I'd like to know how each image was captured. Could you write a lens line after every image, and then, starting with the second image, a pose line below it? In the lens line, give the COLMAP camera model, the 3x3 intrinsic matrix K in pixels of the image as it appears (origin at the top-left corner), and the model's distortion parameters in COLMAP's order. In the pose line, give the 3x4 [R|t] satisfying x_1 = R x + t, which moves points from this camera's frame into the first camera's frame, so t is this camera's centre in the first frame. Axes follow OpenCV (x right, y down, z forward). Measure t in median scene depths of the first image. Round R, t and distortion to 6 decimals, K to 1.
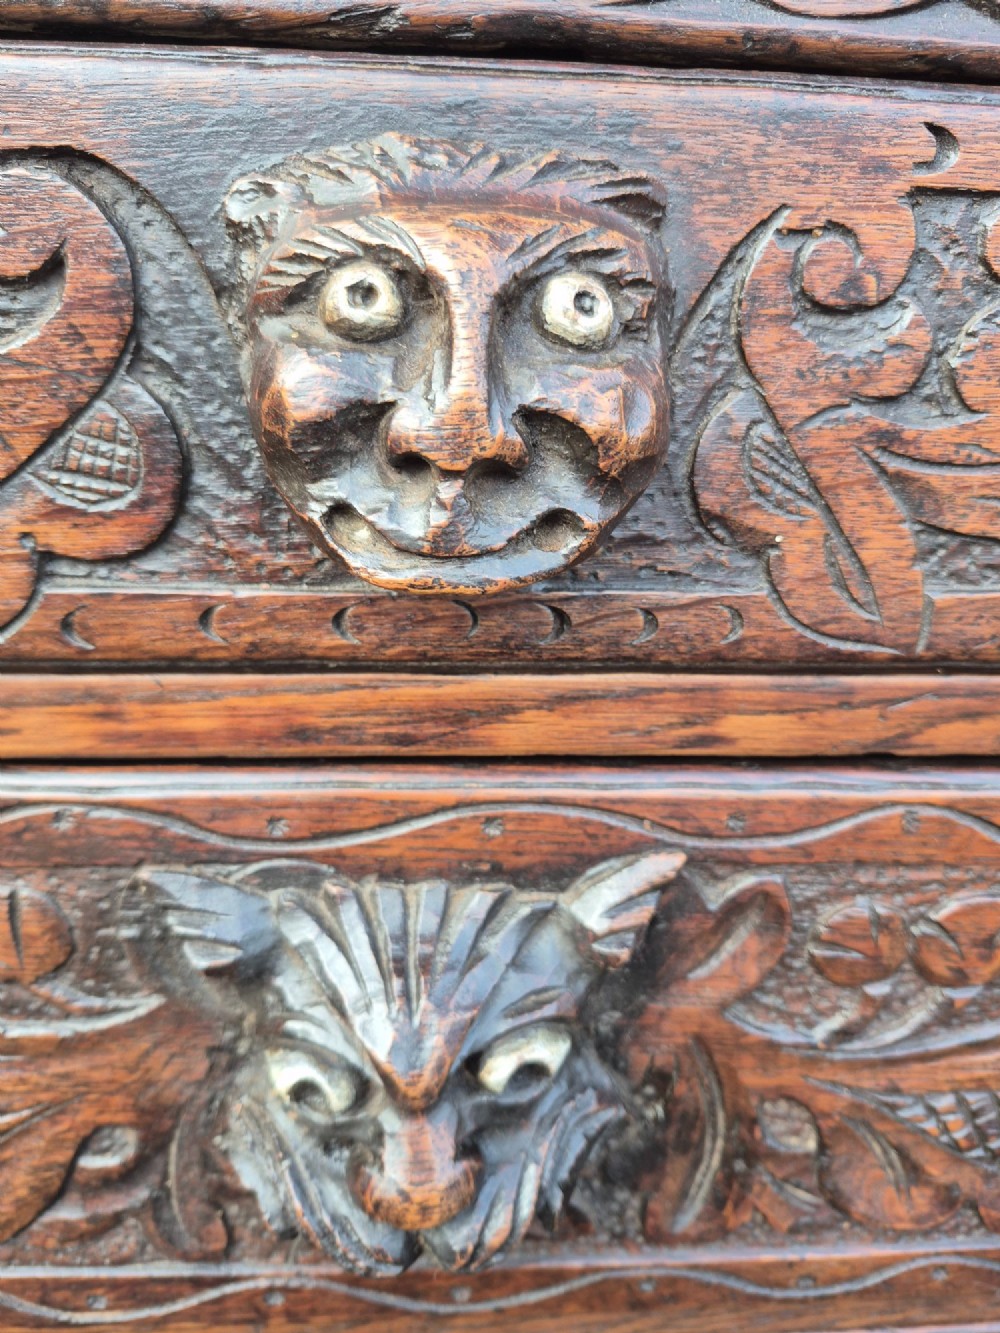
lens RADIAL K [[945.7, 0, 500.0], [0, 945.7, 666.5], [0, 0, 1]] dist [0.036199, -0.072578]
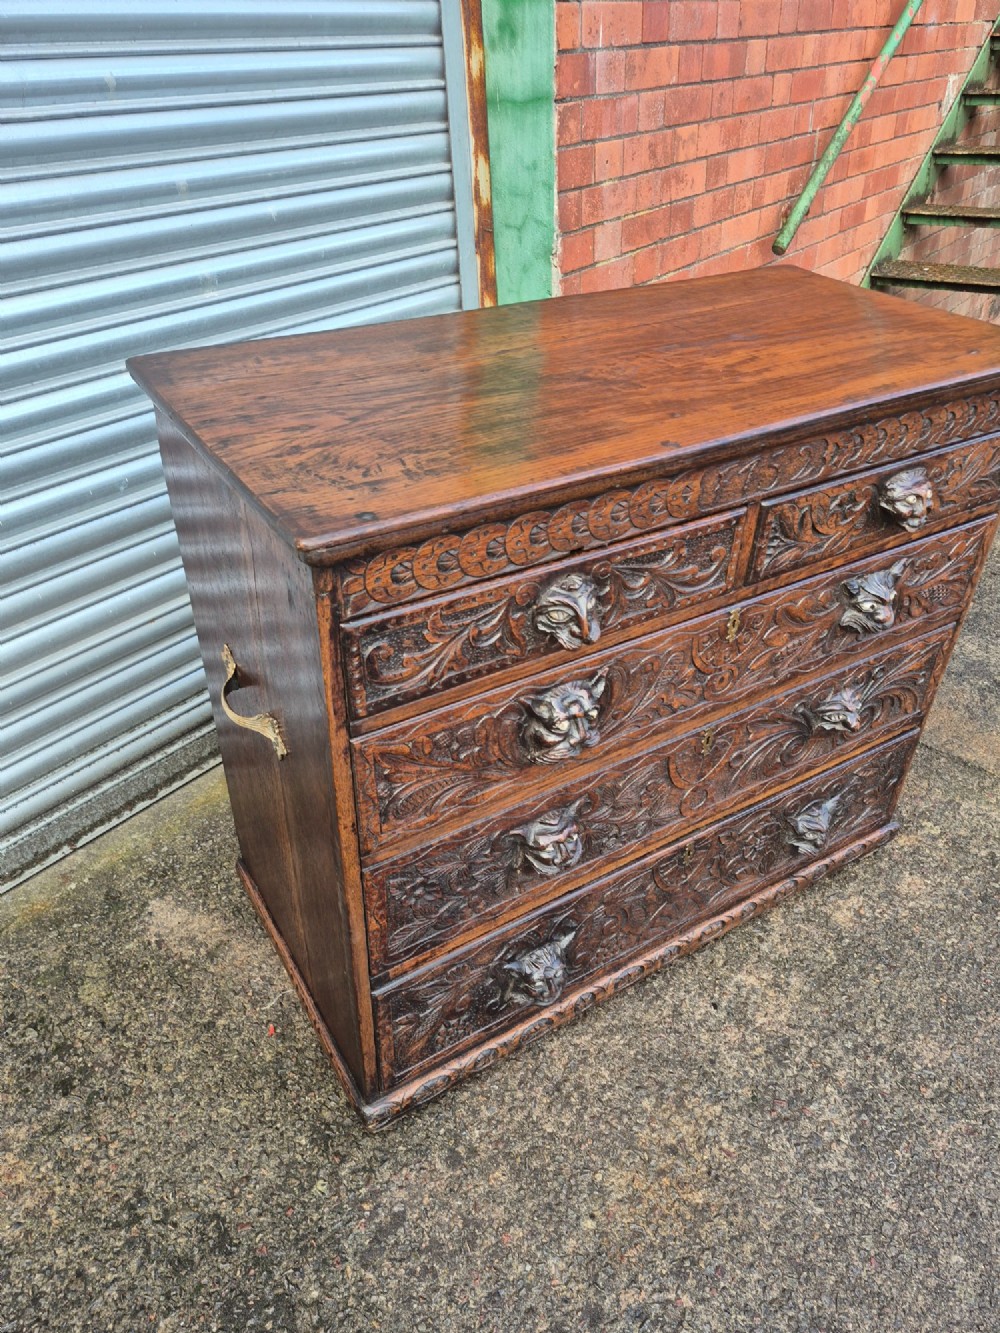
lens RADIAL K [[927.9, 0, 519.8], [0, 927.9, 676.3], [0, 0, 1]] dist [0.066789, -0.062366]
pose [[0.878520, -0.282882, 0.384943, -4.970134], [0.161275, 0.934136, 0.318404, -1.553667], [-0.449660, -0.217643, 0.866278, -3.611189]]
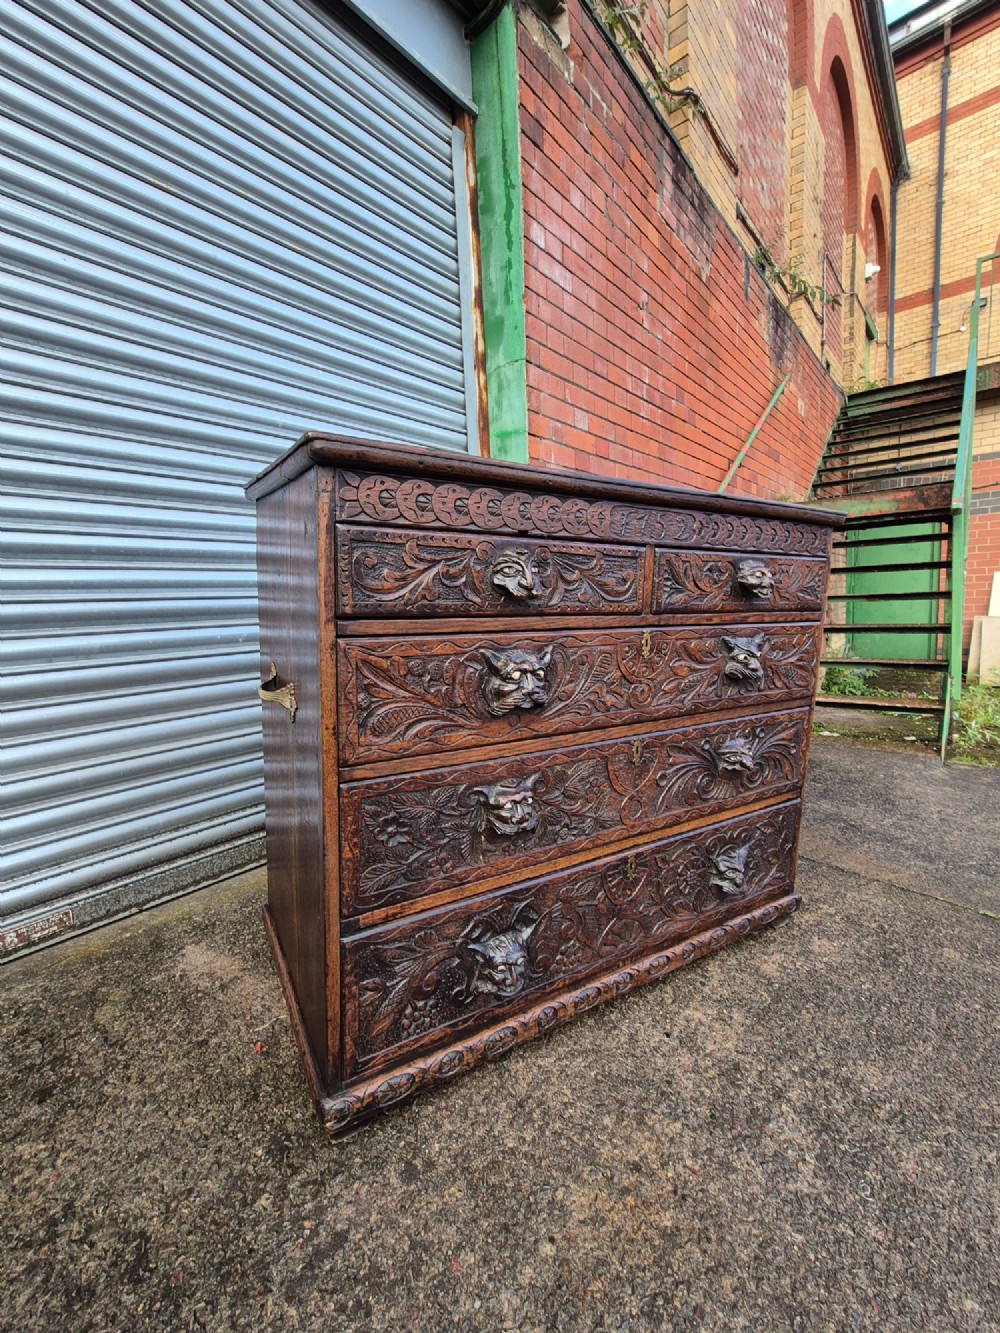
lens RADIAL K [[571.5, 0, 522.5], [0, 571.5, 666.2], [0, 0, 1]] dist [-0.001884, 0.005861]
pose [[0.881637, -0.078033, 0.465431, -4.658910], [0.158276, 0.978006, -0.135843, 0.941520], [-0.444594, 0.193431, 0.874597, -2.825318]]
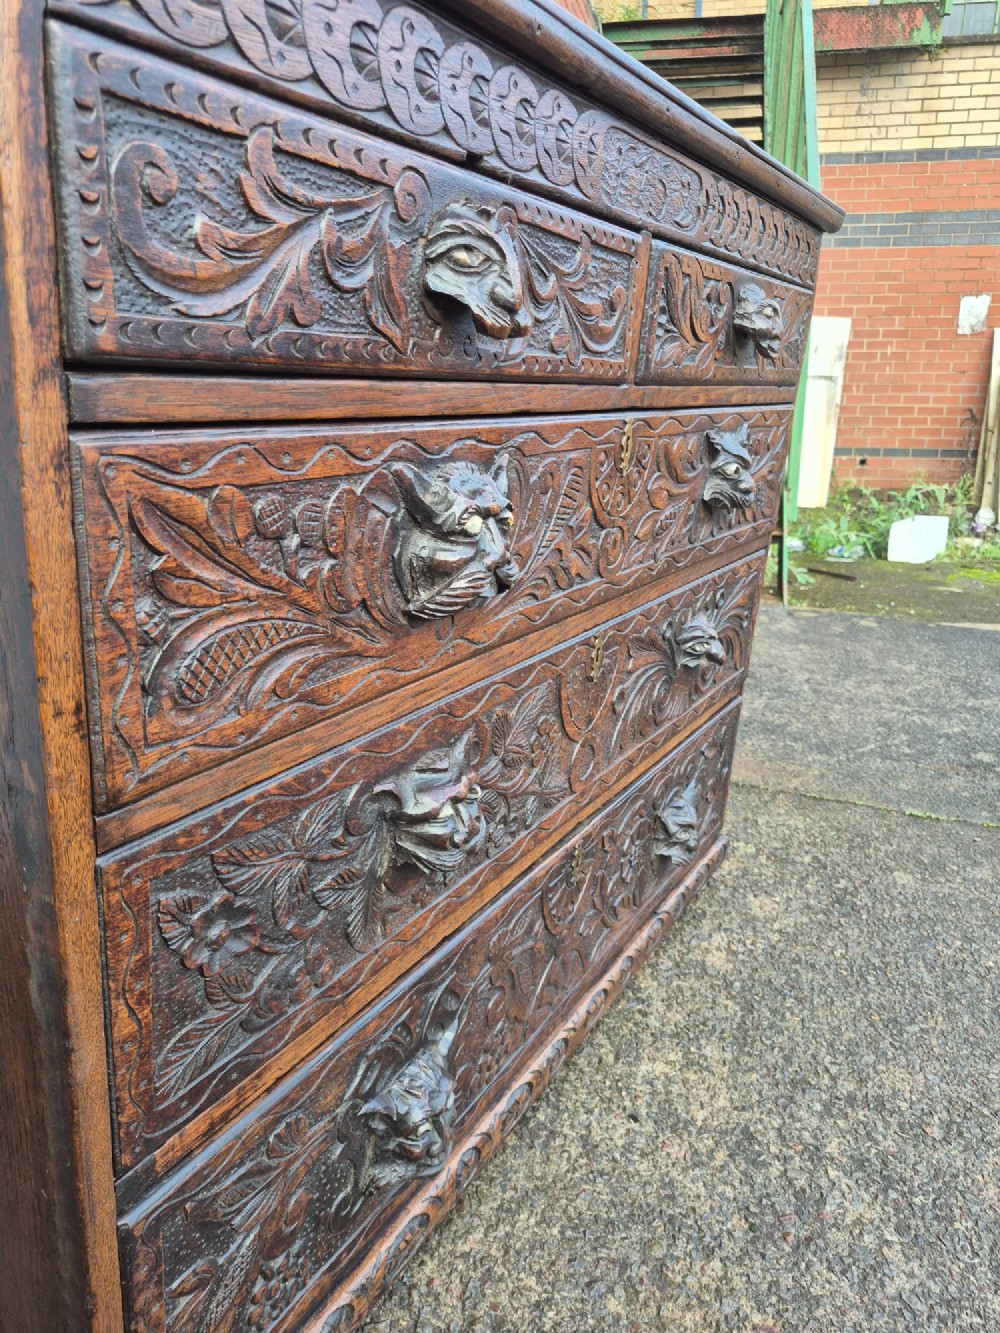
lens RADIAL K [[927.3, 0, 521.6], [0, 927.3, 665.6], [0, 0, 1]] dist [0.079769, -0.111407]
pose [[0.567815, -0.250435, 0.784135, -5.061438], [0.215890, 0.964557, 0.151726, 0.455714], [-0.794341, 0.083135, 0.601756, -0.999676]]
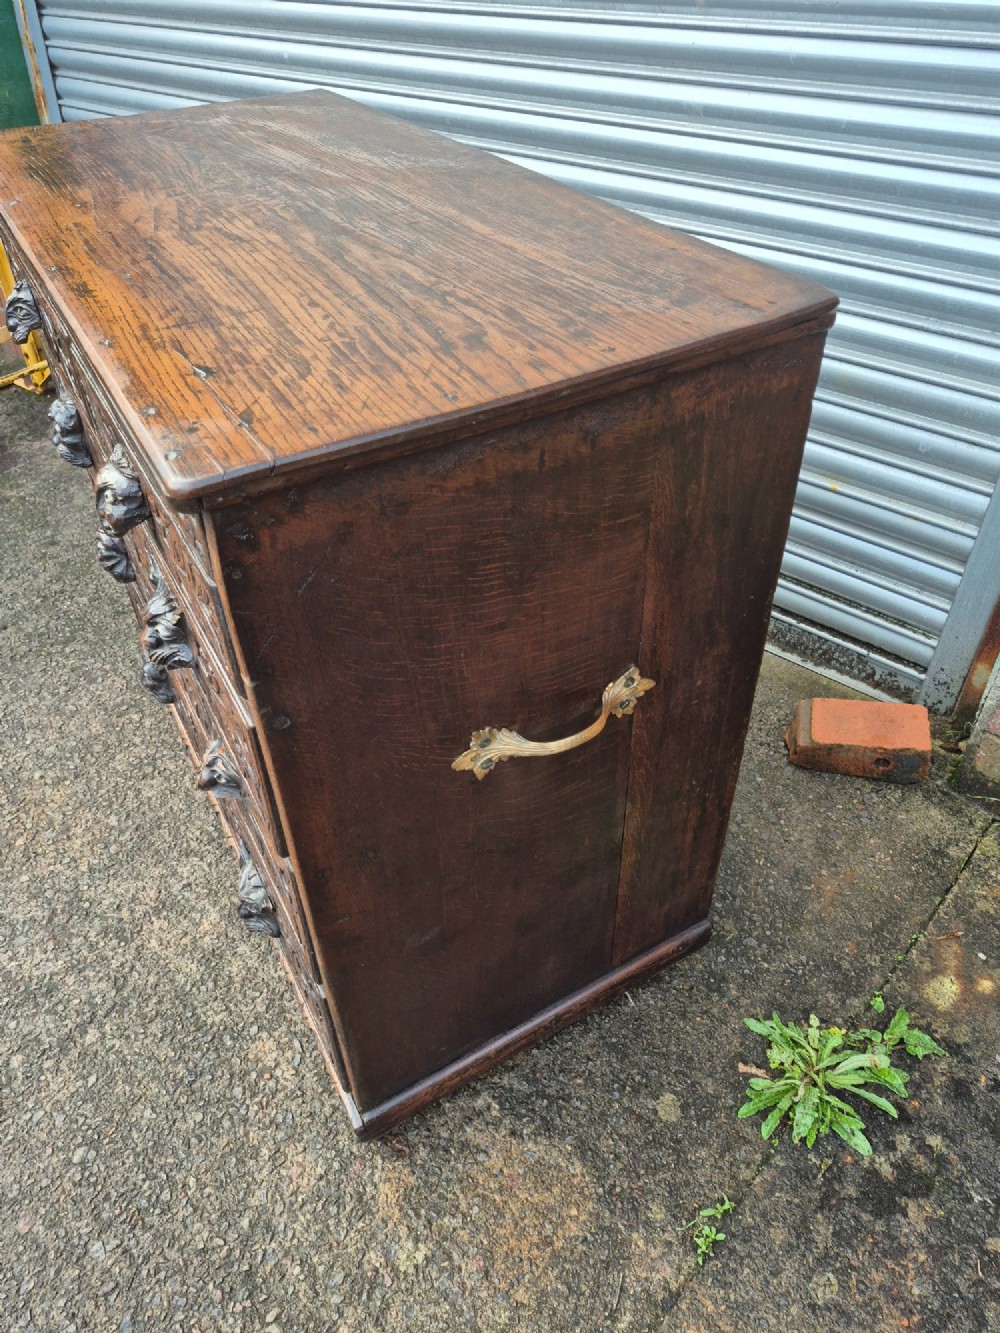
lens RADIAL K [[933.8, 0, 500.0], [0, 933.8, 666.5], [0, 0, 1]] dist [0.062766, -0.062458]
pose [[0.436187, 0.557008, -0.706742, 4.173604], [-0.272180, 0.830272, 0.486382, -2.154274], [0.857706, -0.019793, 0.513760, 0.075701]]
